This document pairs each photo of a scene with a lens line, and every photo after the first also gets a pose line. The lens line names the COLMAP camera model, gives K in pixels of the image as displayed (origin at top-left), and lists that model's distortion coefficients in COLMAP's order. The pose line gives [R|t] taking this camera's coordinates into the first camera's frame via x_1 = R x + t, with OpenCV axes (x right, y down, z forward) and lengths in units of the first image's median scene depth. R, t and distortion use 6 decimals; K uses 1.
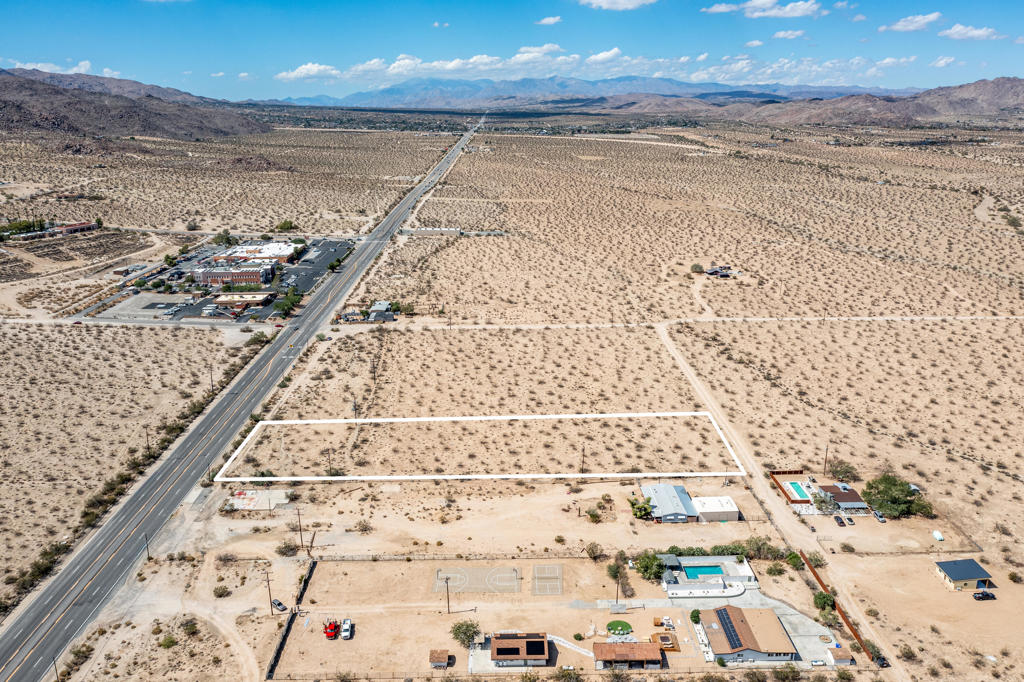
lens RADIAL K [[801.1, 0, 508.6], [0, 801.1, 340.0], [0, 0, 1]] dist [-0.016351, 0.002504]
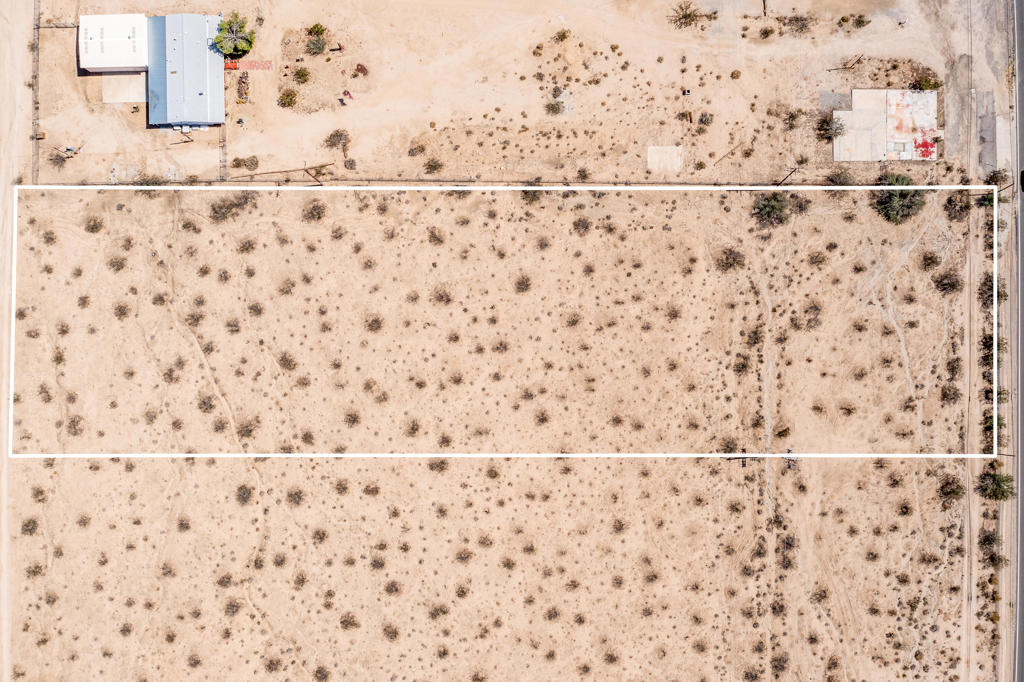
lens RADIAL K [[801.1, 0, 513.0], [0, 801.1, 341.8], [0, 0, 1]] dist [-0.016351, 0.002504]
pose [[-0.999767, -0.016691, 0.013664, -0.044151], [0.017763, -0.277595, 0.960534, -0.342731], [-0.012239, 0.960553, 0.277827, 0.841688]]
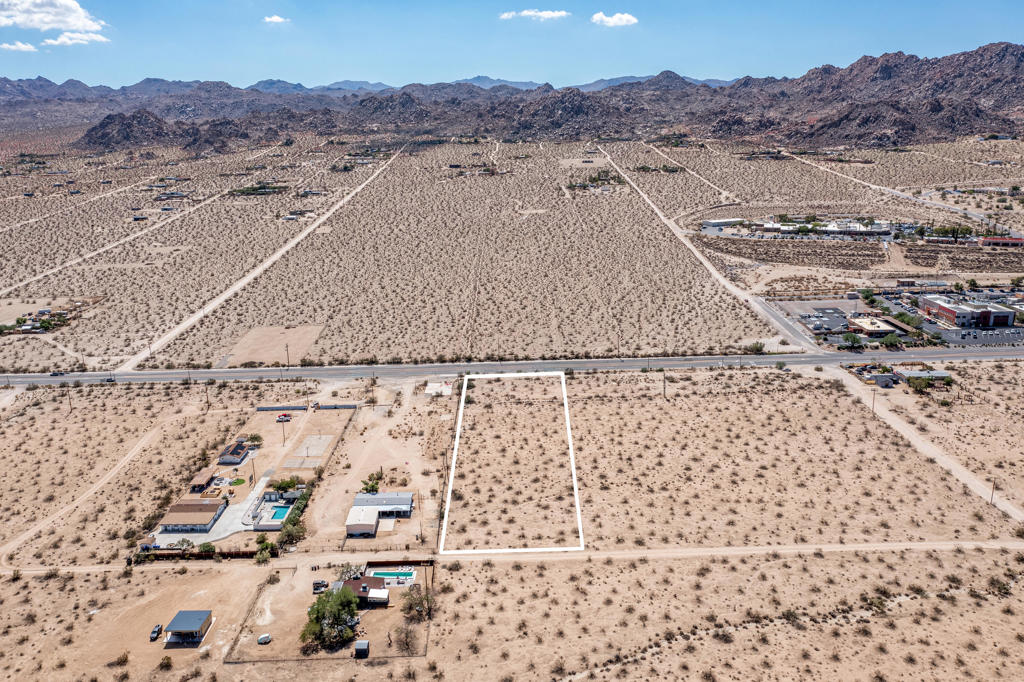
lens RADIAL K [[801.1, 0, 509.7], [0, 801.1, 341.5], [0, 0, 1]] dist [-0.016351, 0.002504]
pose [[-0.006770, 0.270209, -0.962778, 0.995848], [-0.261343, 0.928859, 0.262527, -0.284192], [0.965222, 0.253393, 0.064329, 0.855011]]
